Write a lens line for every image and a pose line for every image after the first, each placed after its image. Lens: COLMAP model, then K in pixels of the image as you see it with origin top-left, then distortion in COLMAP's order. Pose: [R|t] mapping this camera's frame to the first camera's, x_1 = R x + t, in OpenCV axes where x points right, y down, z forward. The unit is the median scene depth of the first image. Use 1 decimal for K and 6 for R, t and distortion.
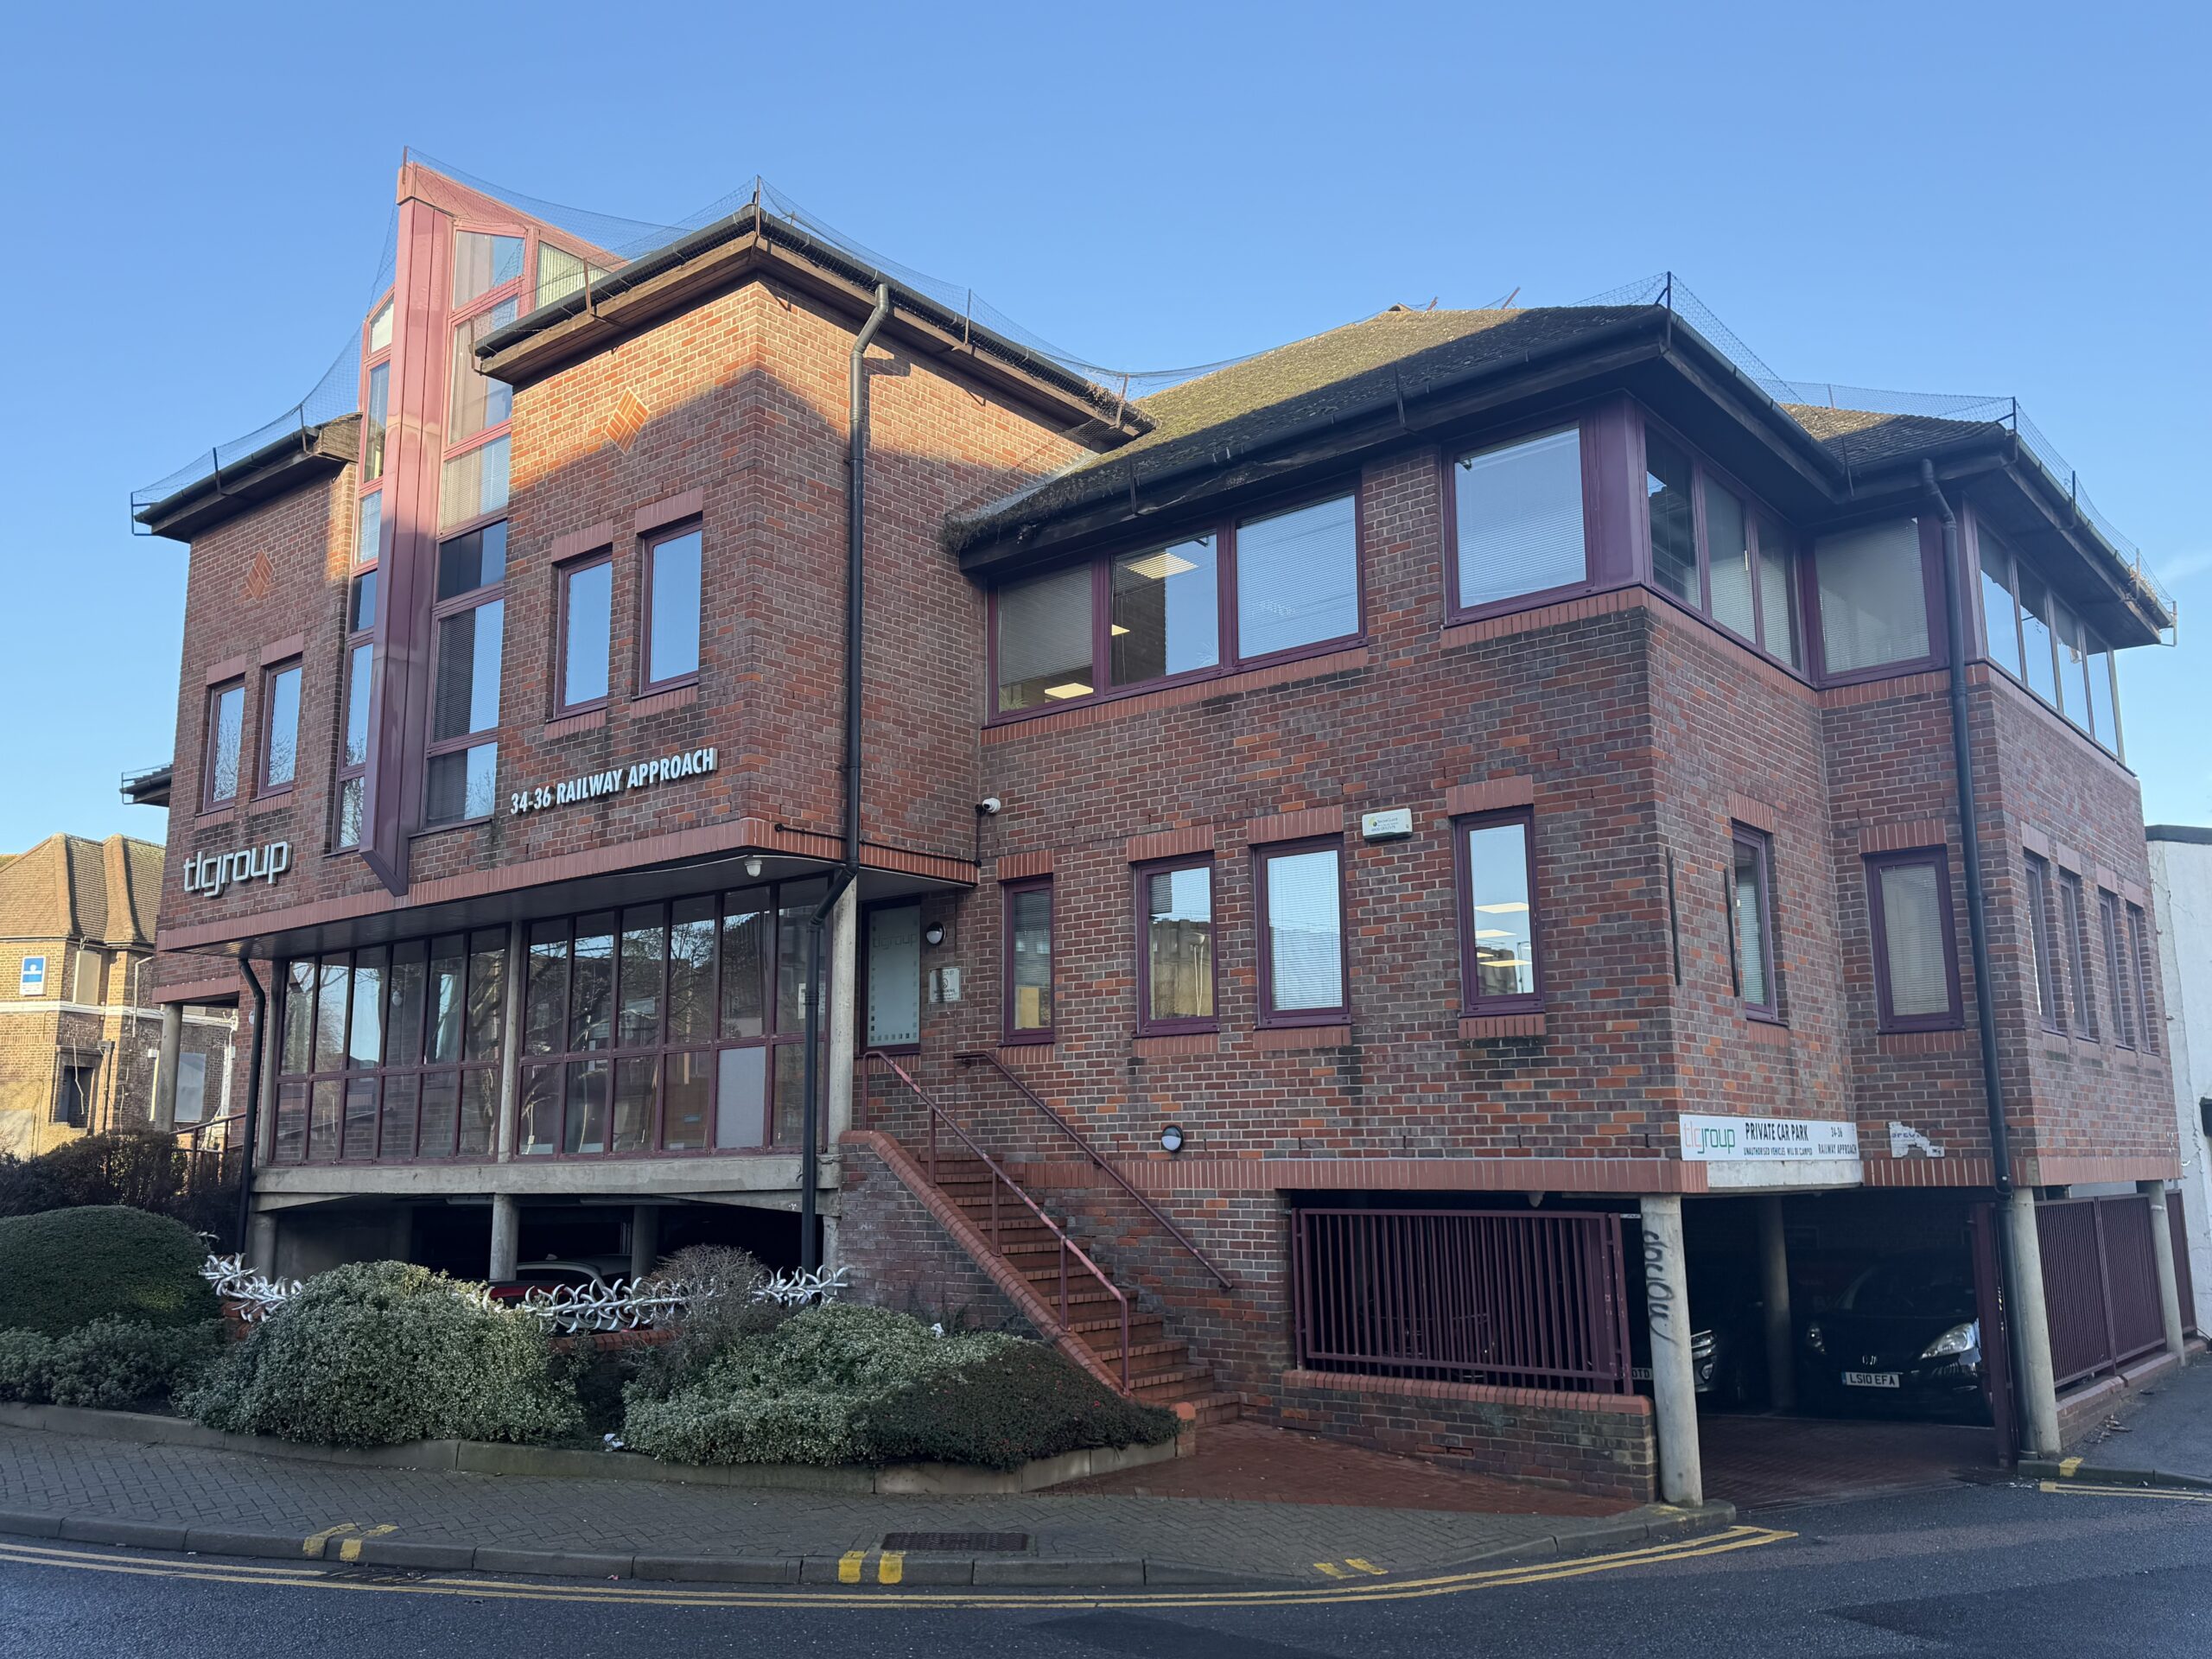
lens RADIAL K [[1790.3, 0, 1108.4], [0, 1790.3, 836.4], [0, 0, 1]] dist [0.171484, -0.336324]
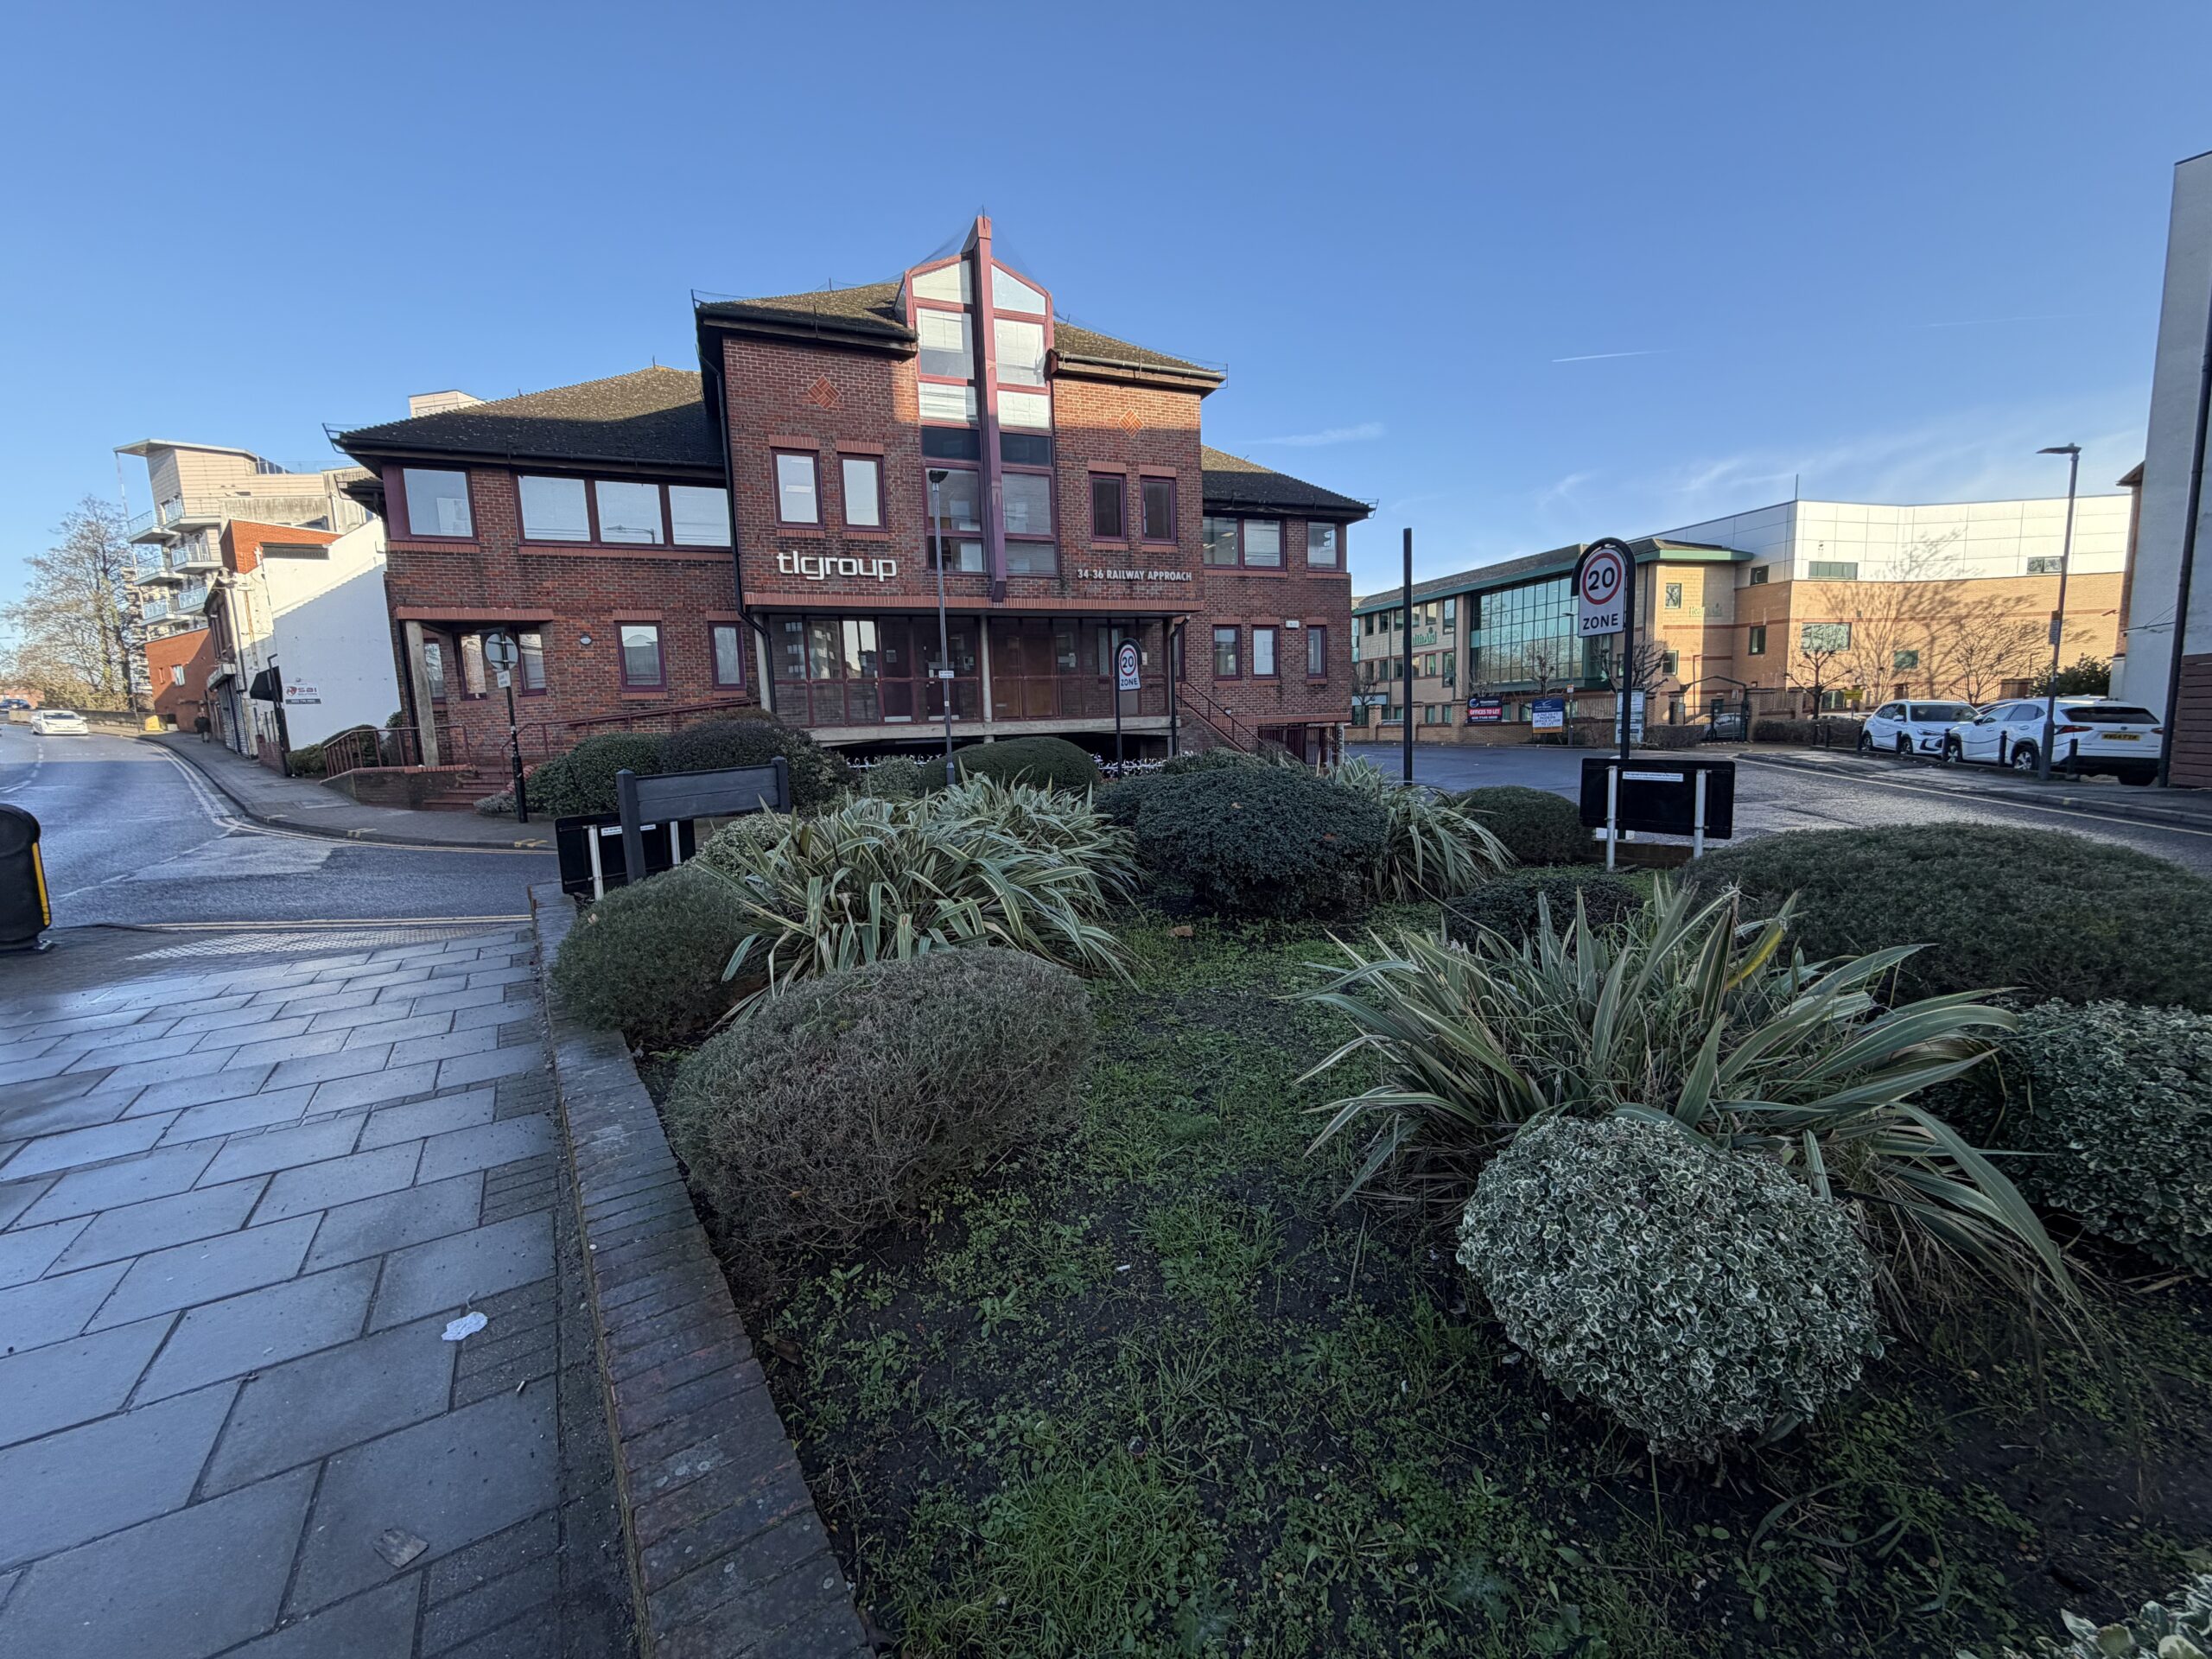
lens RADIAL K [[880.3, 0, 1097.9], [0, 880.3, 830.3], [0, 0, 1]] dist [0.000003, 0.000484]
pose [[0.485786, -0.114267, 0.866577, -1.506074], [-0.125868, 0.971940, 0.198719, 0.086482], [-0.864968, -0.205609, 0.457772, 0.400950]]
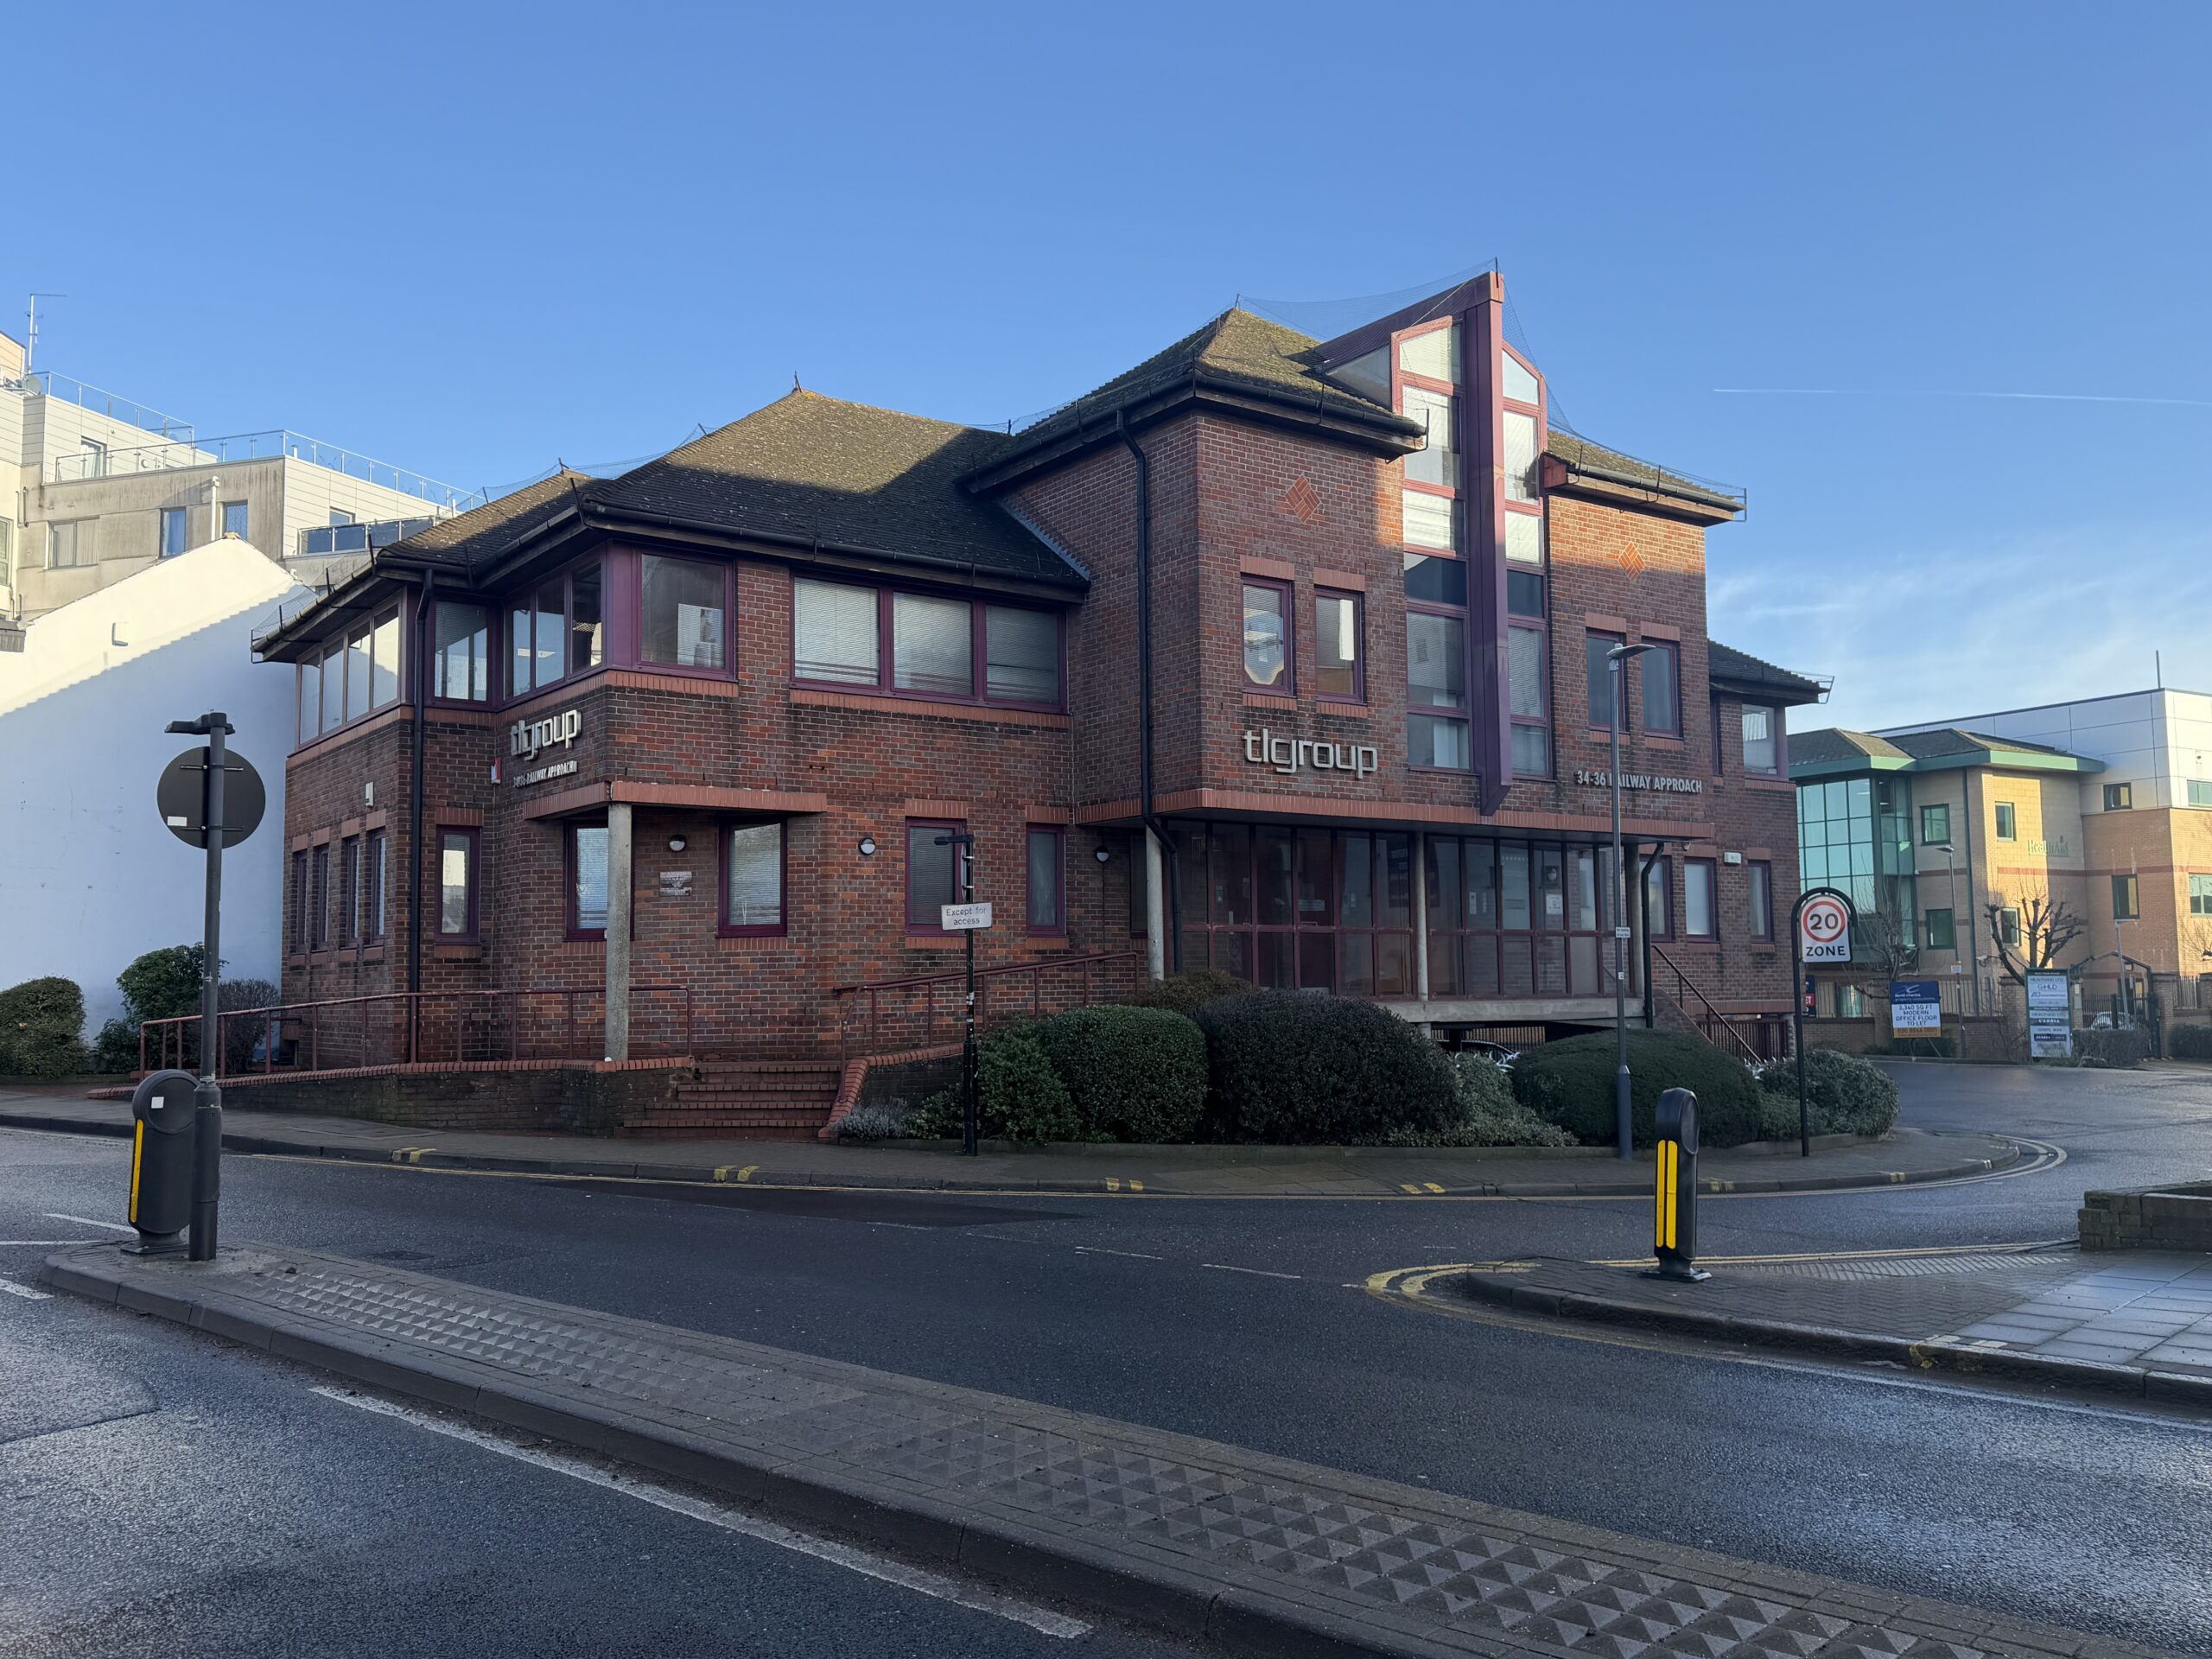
lens RADIAL K [[1789.2, 0, 1092.8], [0, 1789.2, 835.4], [0, 0, 1]] dist [0.172865, -0.323521]
pose [[0.262283, 0.088796, 0.960897, -2.125394], [-0.164042, 0.985367, -0.046281, 0.190641], [-0.950946, -0.145489, 0.273011, 1.054913]]
